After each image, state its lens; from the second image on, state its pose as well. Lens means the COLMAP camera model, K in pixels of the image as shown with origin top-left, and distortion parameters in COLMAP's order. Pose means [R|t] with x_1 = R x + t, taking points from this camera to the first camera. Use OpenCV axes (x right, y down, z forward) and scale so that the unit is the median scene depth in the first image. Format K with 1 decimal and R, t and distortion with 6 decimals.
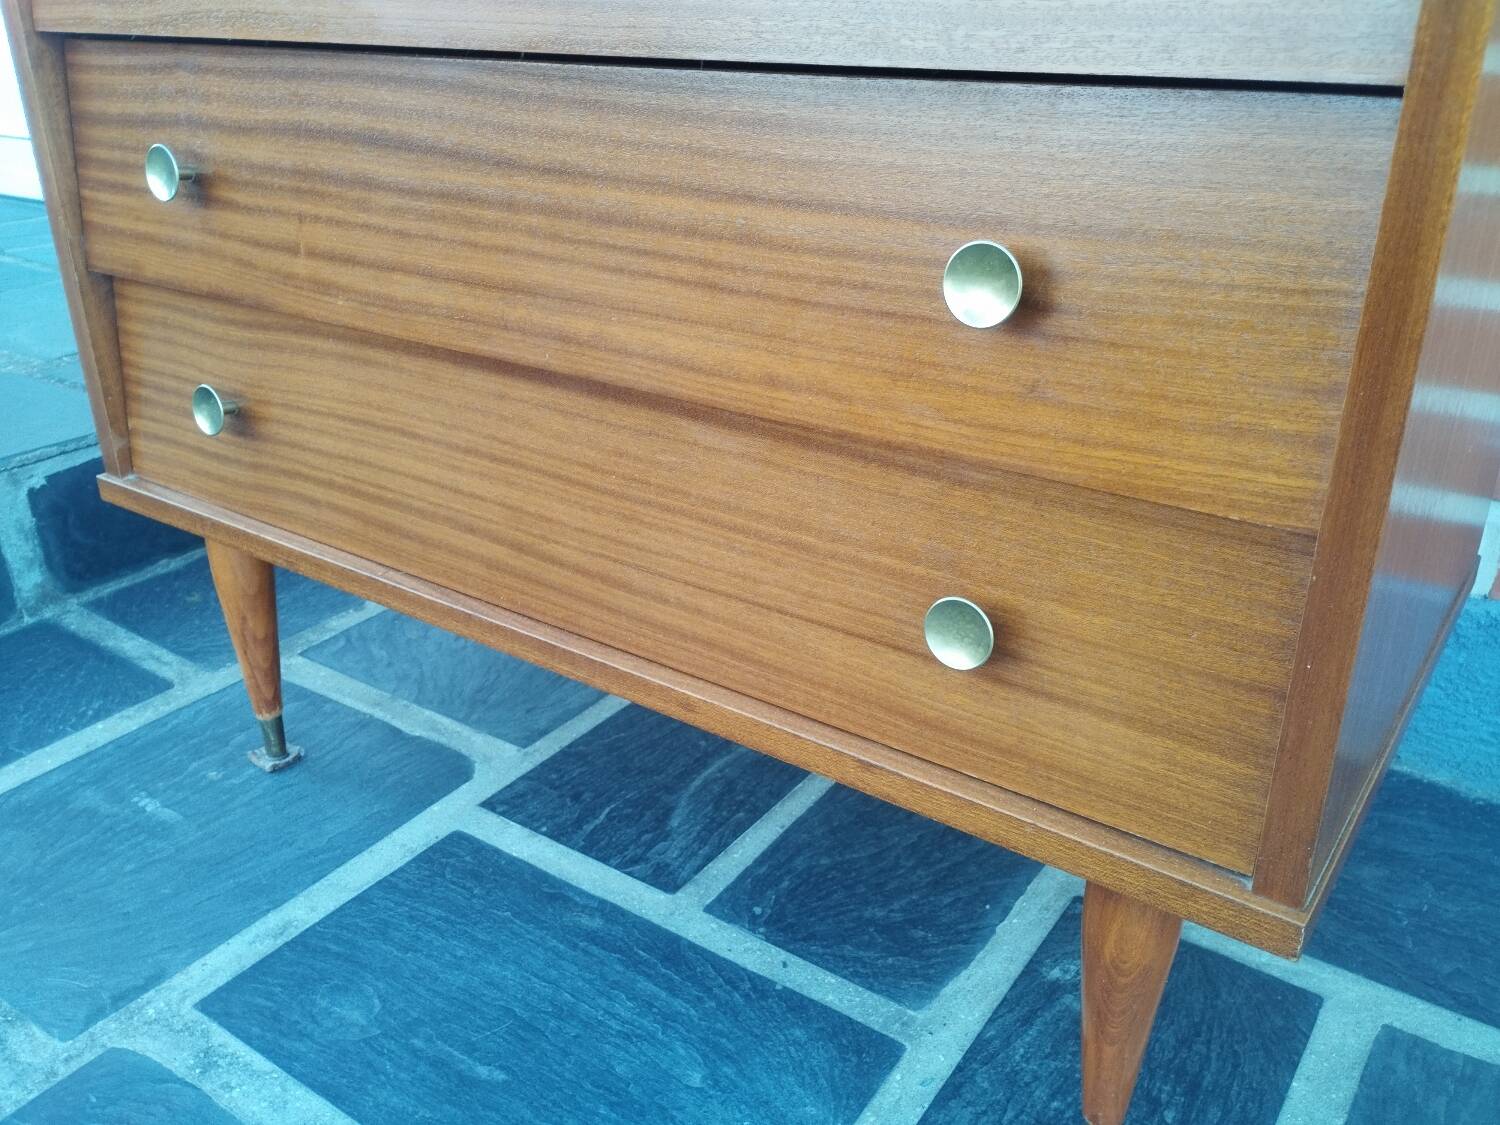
lens RADIAL K [[1273.9, 0, 749.5], [0, 1273.9, 563.3], [0, 0, 1]] dist [0.070810, -0.100093]
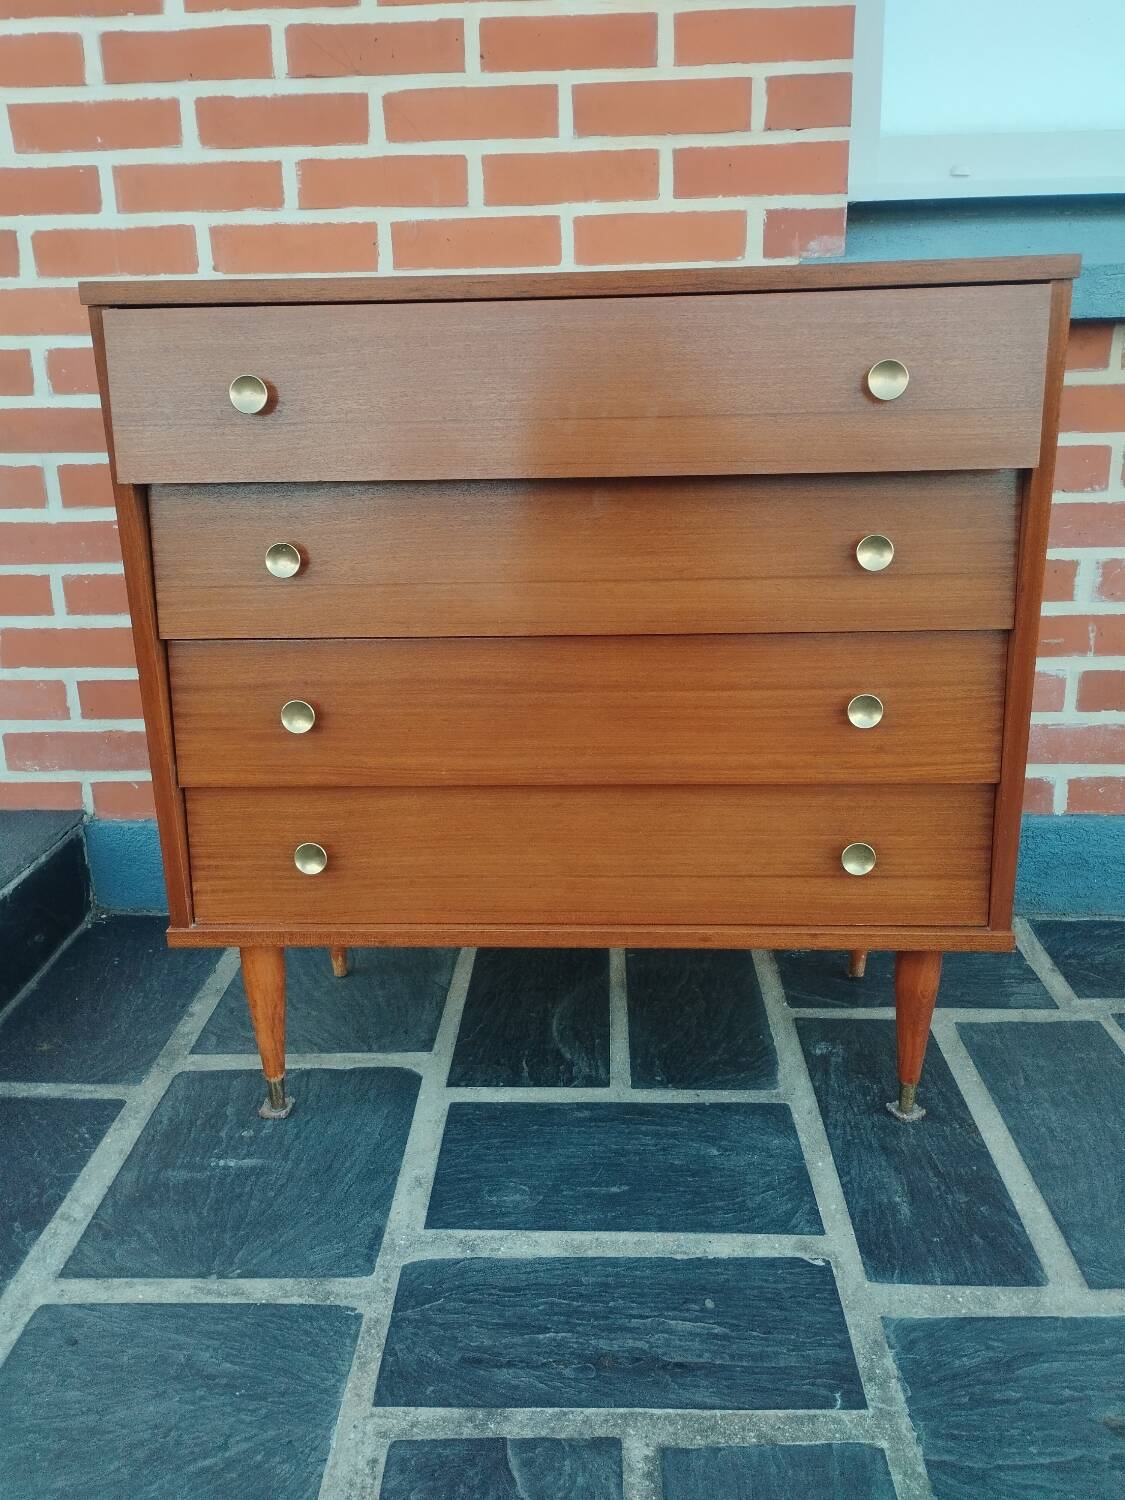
lens RADIAL K [[1273.9, 0, 554.9], [0, 1273.9, 747.8], [0, 0, 1]] dist [0.070810, -0.100093]
pose [[0.844575, -0.174987, 0.506036, -0.990270], [0.241868, 0.967853, -0.068995, -0.075472], [-0.477696, 0.180665, 0.859748, -0.520622]]
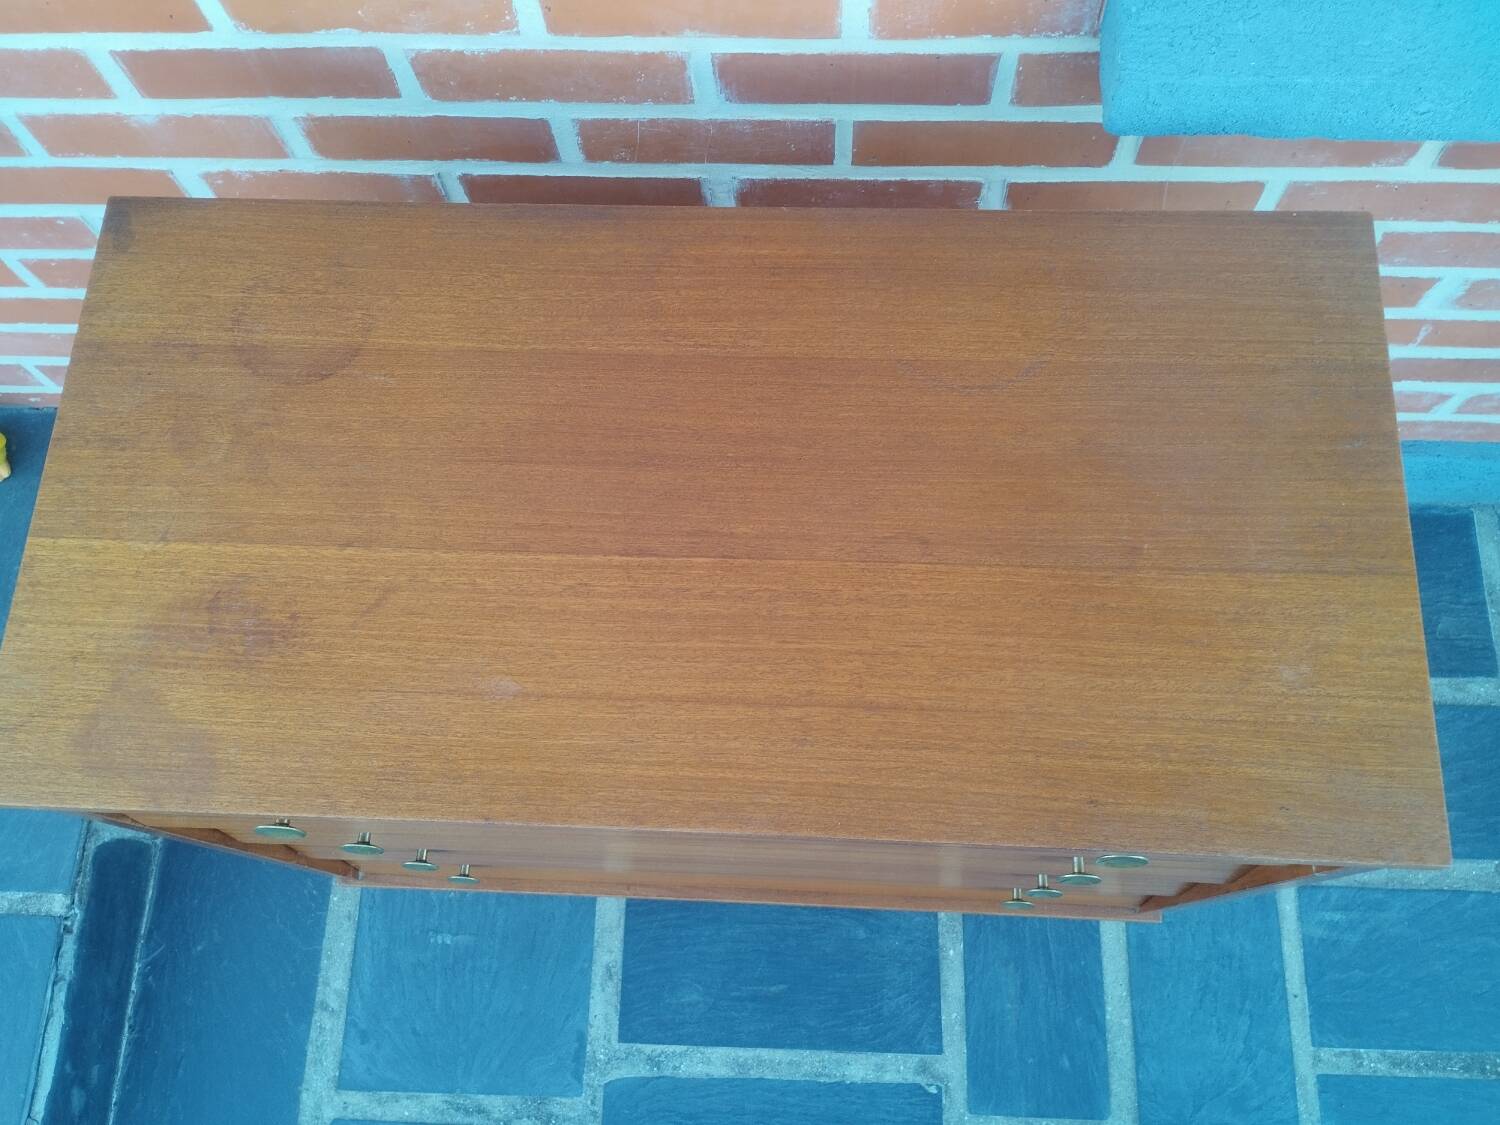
lens RADIAL K [[1273.9, 0, 748.1], [0, 1273.9, 558.9], [0, 0, 1]] dist [0.070810, -0.100093]
pose [[0.839737, -0.525473, 0.136820, -0.152987], [0.269629, 0.622240, 0.734927, -1.476171], [-0.471319, -0.580254, 0.664201, 0.053577]]
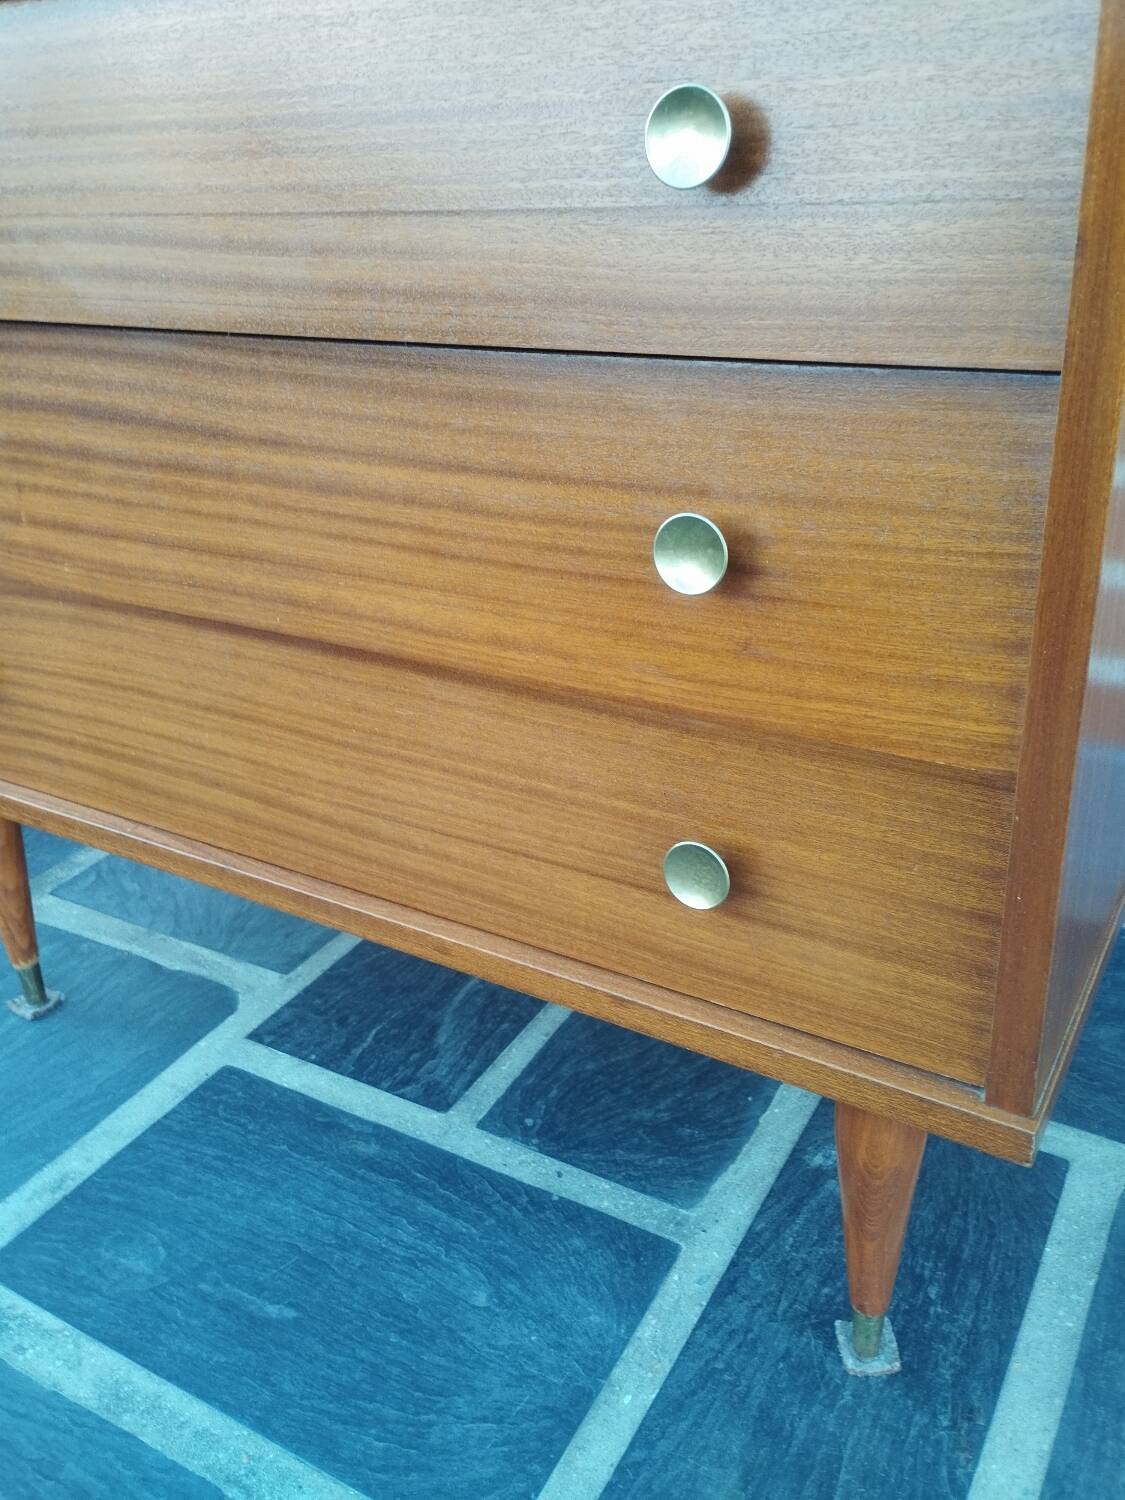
lens RADIAL K [[1296.1, 0, 555.0], [0, 1296.1, 742.1], [0, 0, 1]] dist [0.050121, -0.071850]
pose [[0.996077, -0.078427, 0.040987, 0.009242], [0.077519, 0.996719, 0.023292, -0.060166], [-0.042679, -0.020023, 0.998888, -0.037389]]
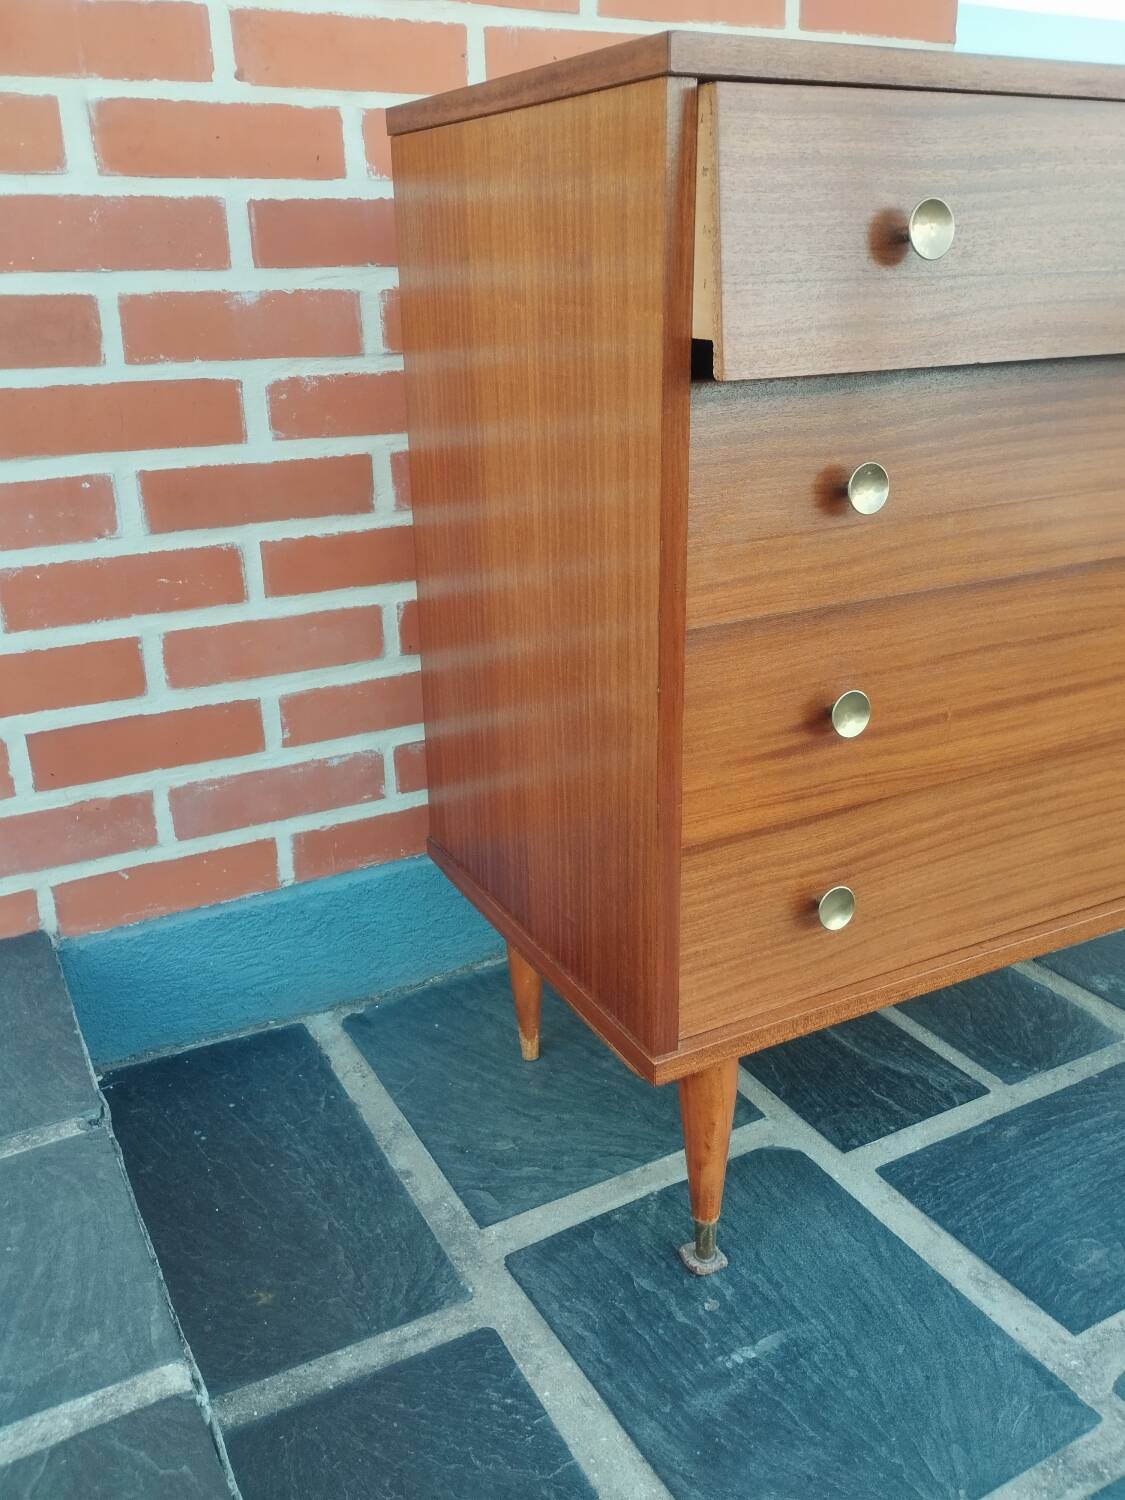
lens RADIAL K [[1273.9, 0, 559.6], [0, 1273.9, 749.5], [0, 0, 1]] dist [0.070810, -0.100093]
pose [[0.446332, -0.320461, 0.835519, -1.500184], [0.386888, 0.911012, 0.142741, -0.526806], [-0.806911, 0.259543, 0.530596, 0.608075]]
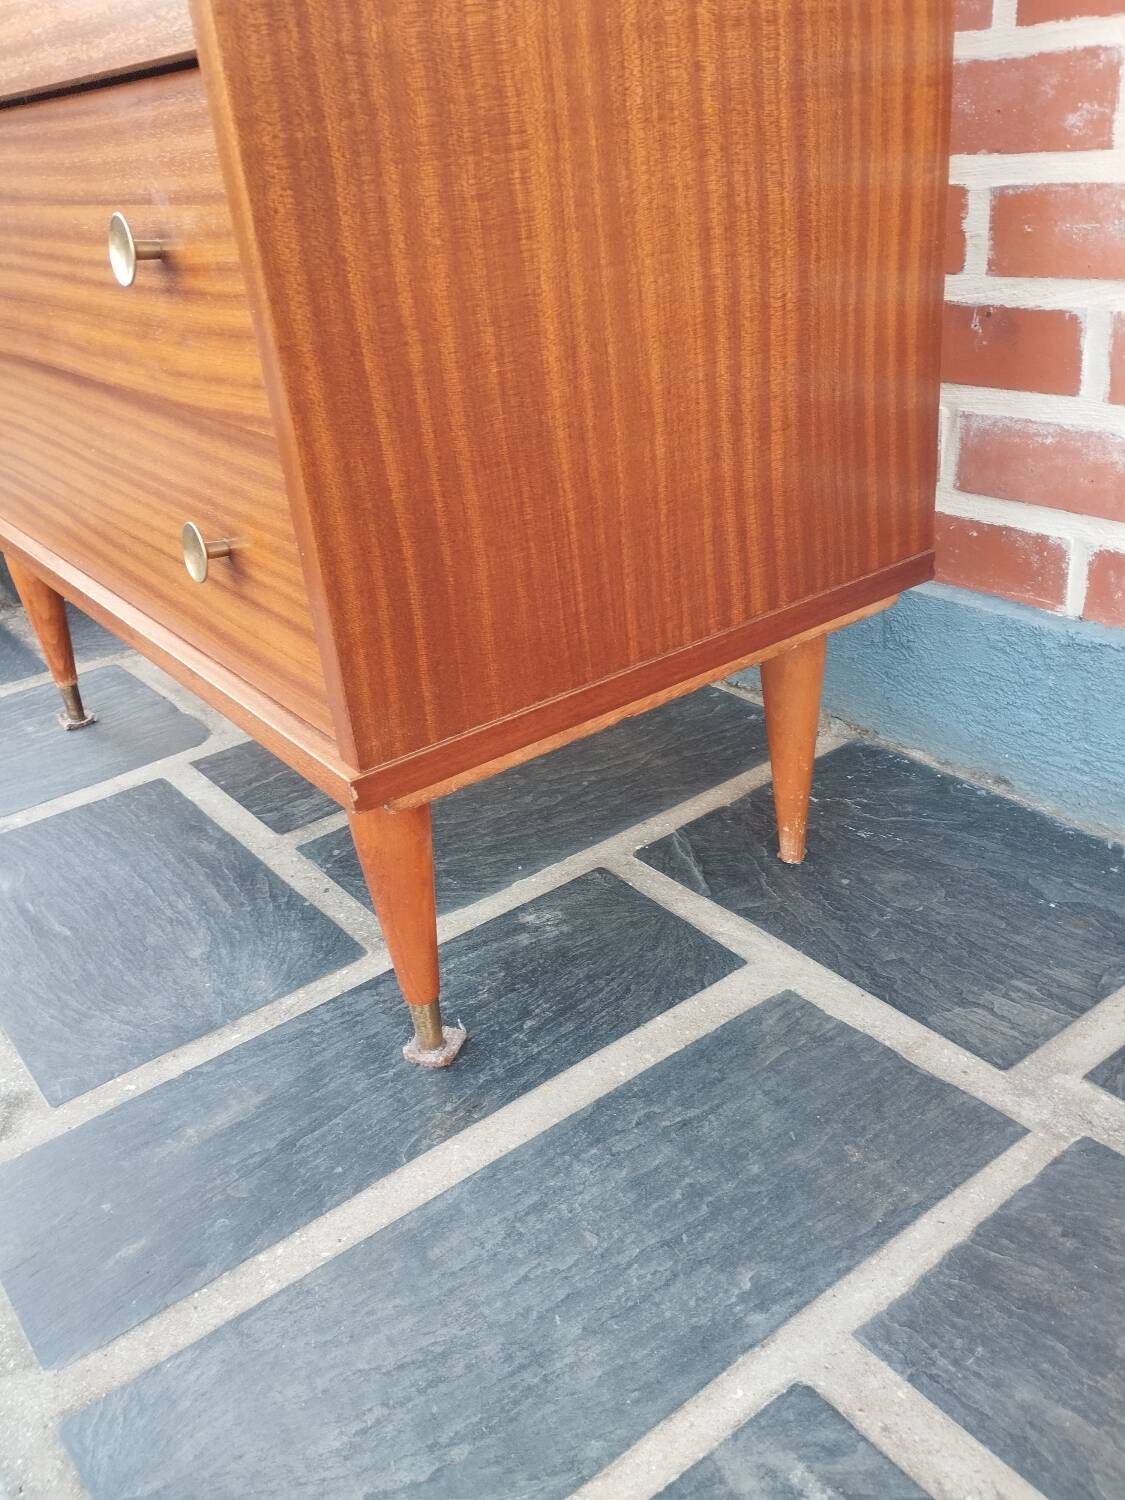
lens RADIAL K [[1273.9, 0, 562.5], [0, 1273.9, 754.1], [0, 0, 1]] dist [0.070810, -0.100093]
pose [[0.946262, 0.068240, -0.316119, 0.635645], [-0.050828, 0.996718, 0.063012, 0.106965], [0.319381, -0.043558, 0.946625, -0.049606]]
